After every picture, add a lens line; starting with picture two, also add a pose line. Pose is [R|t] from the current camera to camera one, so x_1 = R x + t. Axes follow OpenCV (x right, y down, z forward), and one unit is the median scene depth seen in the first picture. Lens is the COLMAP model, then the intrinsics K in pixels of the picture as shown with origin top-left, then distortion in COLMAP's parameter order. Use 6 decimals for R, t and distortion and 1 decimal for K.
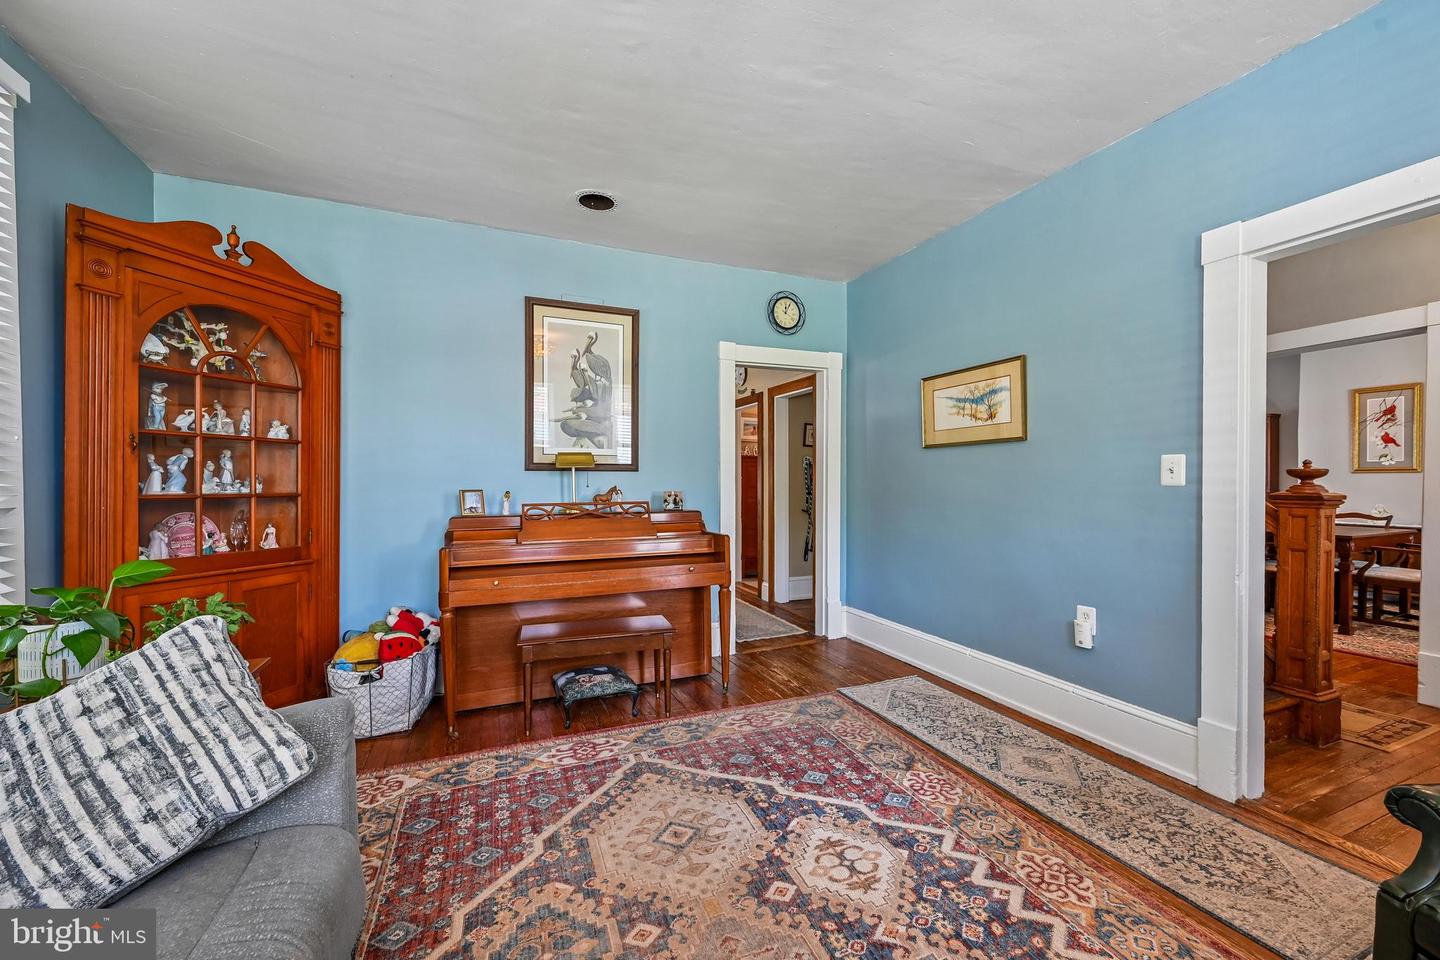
lens RADIAL K [[568.0, 0, 723.6], [0, 568.0, 483.6], [0, 0, 1]] dist [-0.001475, -0.000308]
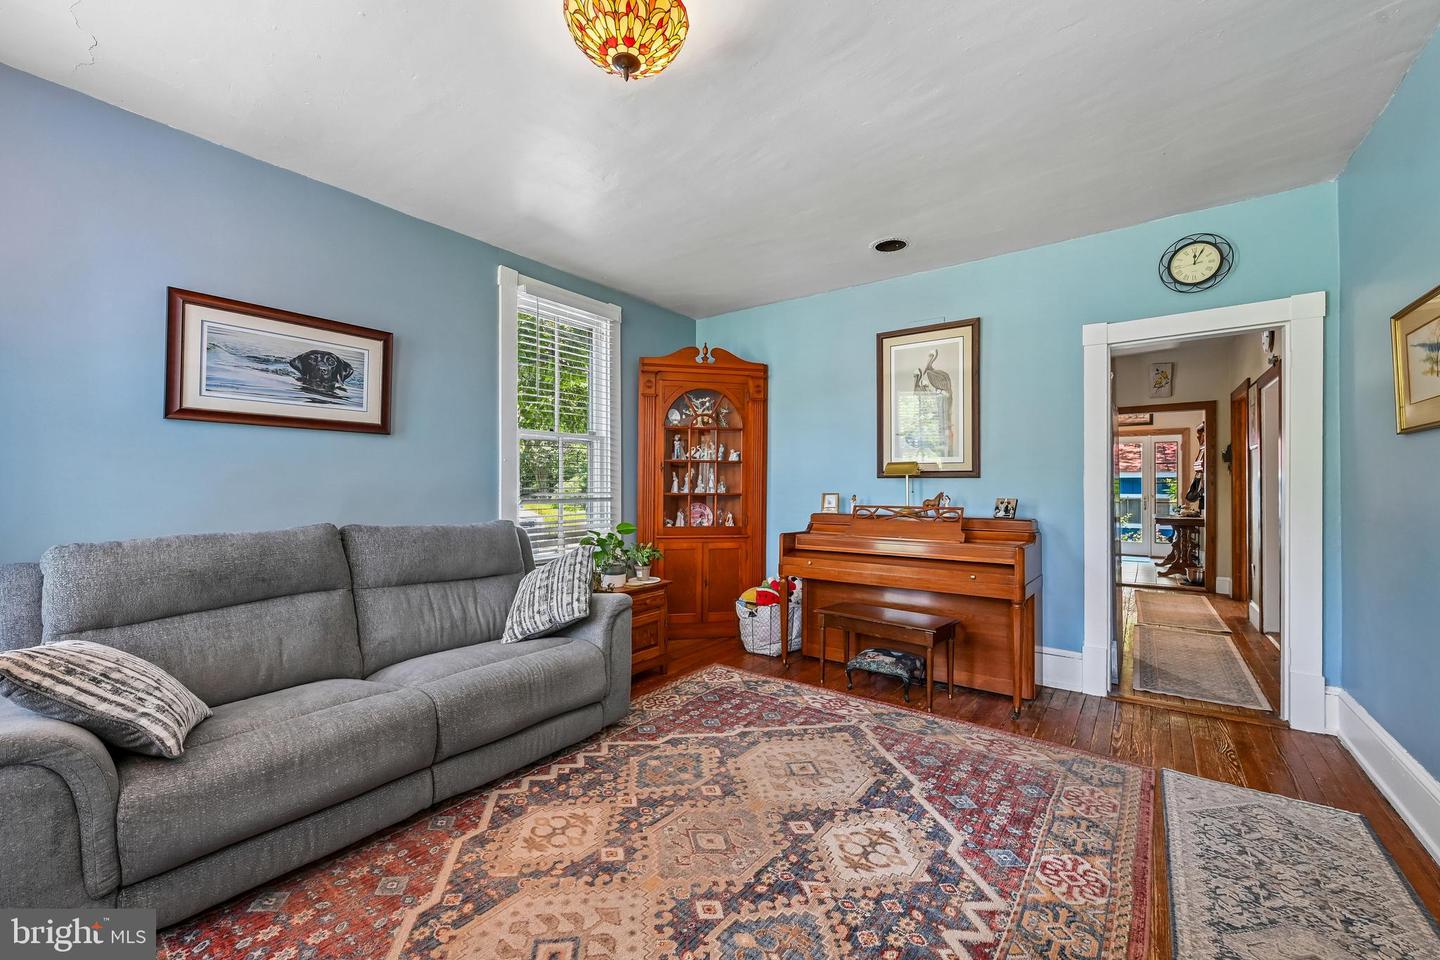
lens RADIAL K [[568.0, 0, 725.4], [0, 568.0, 476.4], [0, 0, 1]] dist [-0.001475, -0.000308]
pose [[0.508018, -0.009402, -0.861295, 0.720509], [-0.006174, 0.999875, -0.014556, -0.009459], [0.861324, 0.012713, 0.507897, 0.156286]]
